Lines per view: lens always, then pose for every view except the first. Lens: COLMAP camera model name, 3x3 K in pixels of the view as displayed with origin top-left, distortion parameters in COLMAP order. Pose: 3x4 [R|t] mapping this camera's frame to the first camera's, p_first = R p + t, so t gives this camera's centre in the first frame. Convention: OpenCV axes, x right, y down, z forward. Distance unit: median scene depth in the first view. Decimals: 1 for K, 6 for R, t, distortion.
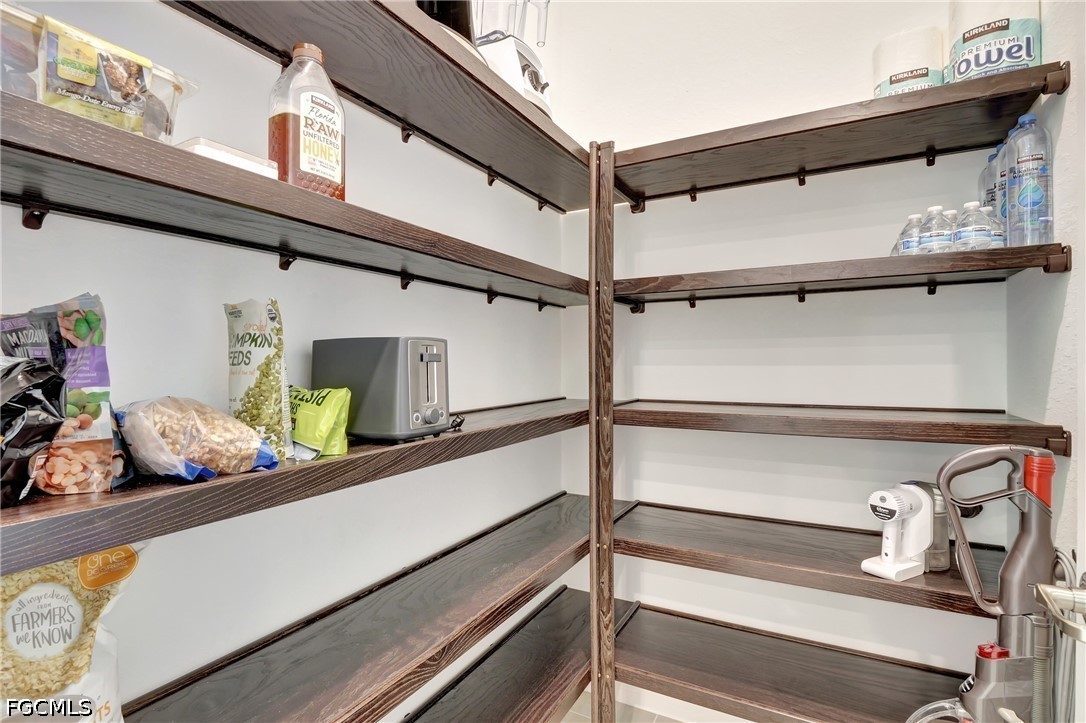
lens RADIAL K [[527.1, 0, 542.5], [0, 527.1, 361.5], [0, 0, 1]] dist [-0.010623, -0.002950]
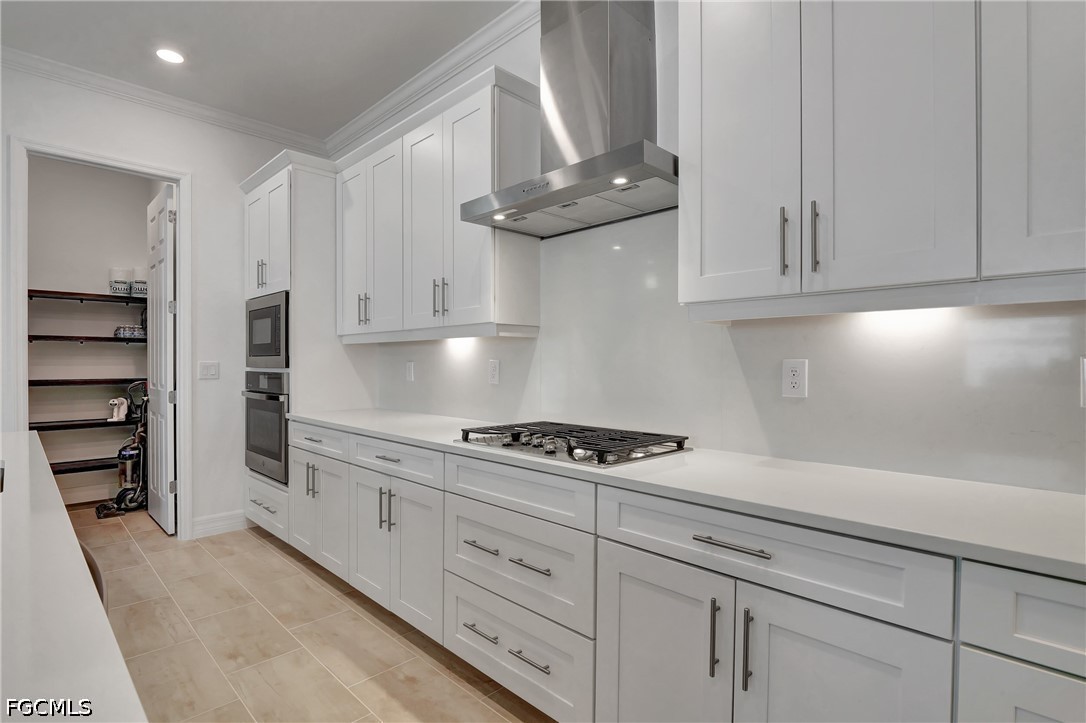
lens RADIAL K [[527.1, 0, 538.5], [0, 527.1, 360.8], [0, 0, 1]] dist [-0.010623, -0.002950]
pose [[0.282437, -0.000958, 0.959285, -2.052810], [0.003243, 0.999995, 0.000044, -0.017557], [-0.959280, 0.003099, 0.282439, -2.938472]]
